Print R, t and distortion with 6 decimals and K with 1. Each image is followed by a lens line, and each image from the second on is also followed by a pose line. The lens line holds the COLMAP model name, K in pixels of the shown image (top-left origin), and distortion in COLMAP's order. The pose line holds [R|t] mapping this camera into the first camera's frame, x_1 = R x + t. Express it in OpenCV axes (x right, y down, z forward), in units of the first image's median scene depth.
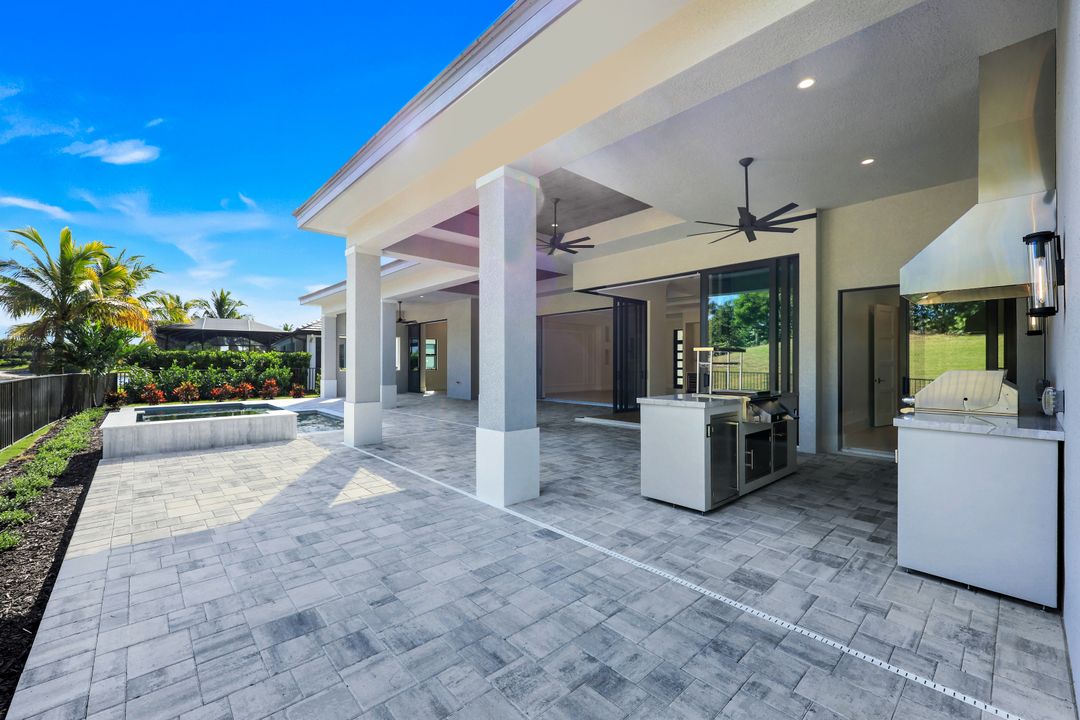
lens RADIAL K [[441.7, 0, 536.9], [0, 441.7, 359.9], [0, 0, 1]] dist [0.005979, 0.000461]
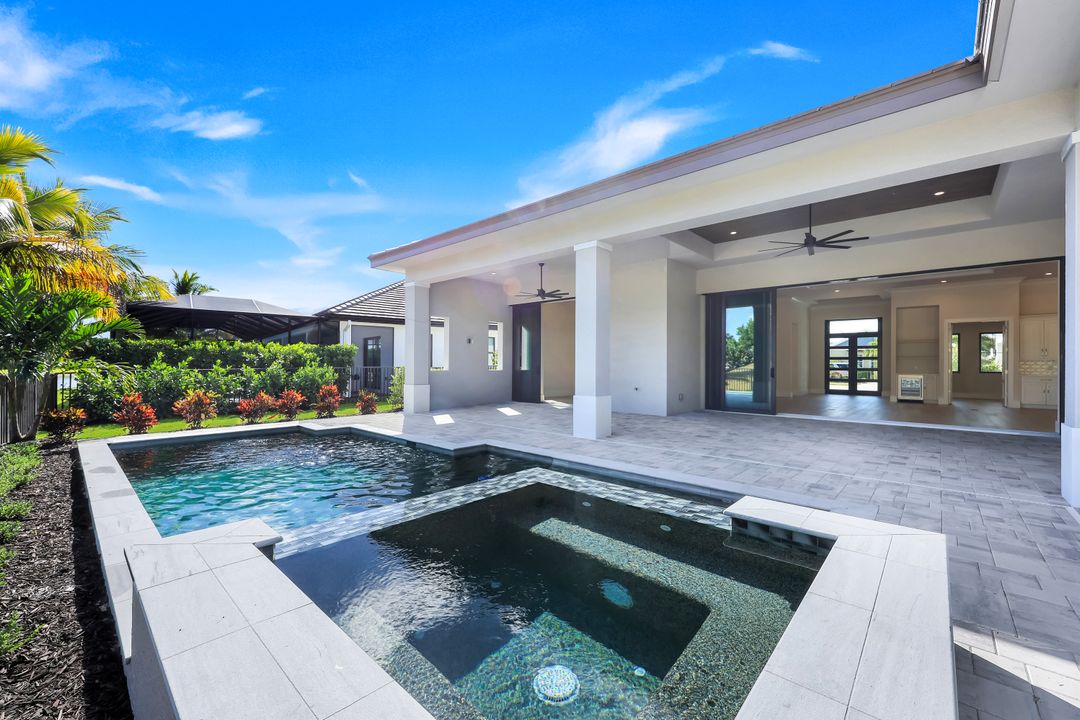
lens RADIAL K [[441.7, 0, 547.7], [0, 441.7, 361.7], [0, 0, 1]] dist [0.005979, 0.000461]
pose [[0.994899, 0.003782, 0.100801, -0.343626], [-0.003763, 0.999993, -0.000382, 0.010470], [-0.100802, 0.000001, 0.994906, 0.333701]]
